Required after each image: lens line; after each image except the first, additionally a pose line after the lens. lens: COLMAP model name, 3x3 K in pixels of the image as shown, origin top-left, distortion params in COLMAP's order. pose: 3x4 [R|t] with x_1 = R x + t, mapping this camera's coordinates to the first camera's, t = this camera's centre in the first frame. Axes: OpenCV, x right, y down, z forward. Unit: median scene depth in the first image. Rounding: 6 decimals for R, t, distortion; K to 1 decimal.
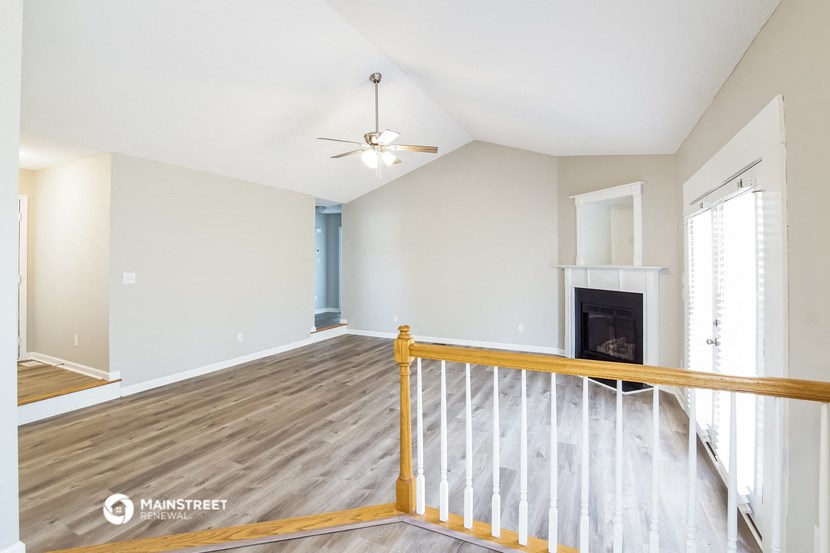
lens RADIAL K [[373.6, 0, 415.8], [0, 373.6, 265.1], [0, 0, 1]] dist [-0.034430, 0.008602]
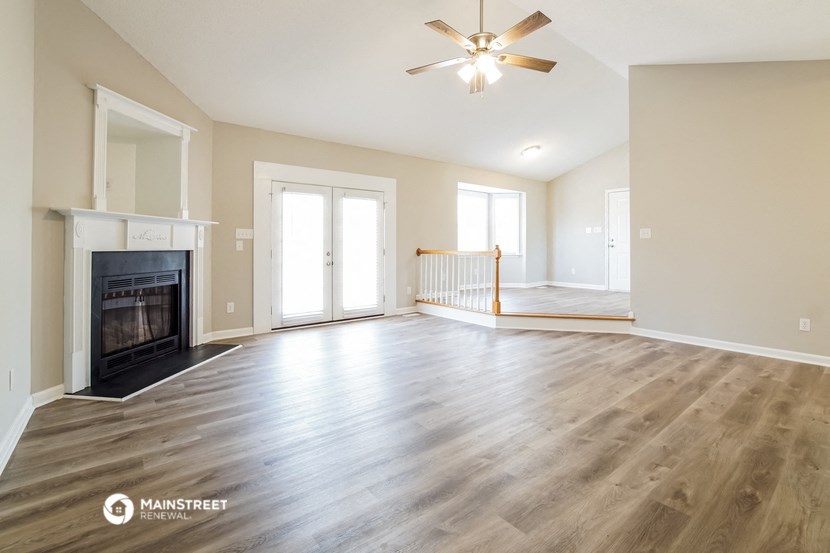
lens RADIAL K [[376.3, 0, 414.1], [0, 376.3, 245.6], [0, 0, 1]] dist [-0.034121, 0.008416]
pose [[-0.903702, 0.004866, 0.428135, -0.279659], [0.005495, 0.999985, 0.000233, 0.068087], [-0.428127, 0.002563, -0.903715, 1.591488]]
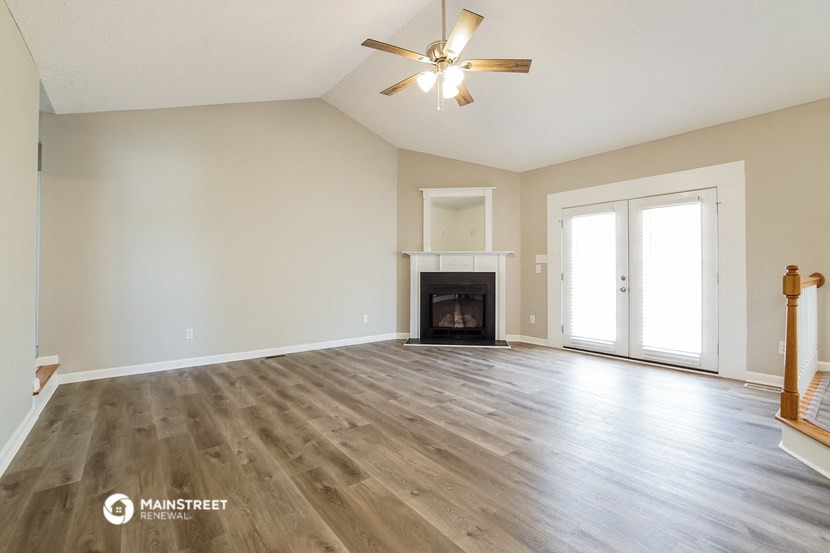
lens RADIAL K [[373.6, 0, 415.8], [0, 373.6, 265.1], [0, 0, 1]] dist [-0.034430, 0.008602]
pose [[0.434617, 0.016086, 0.900472, -0.700460], [0.001393, 0.999827, -0.018534, 0.075313], [-0.900614, 0.009310, 0.434519, 0.671001]]
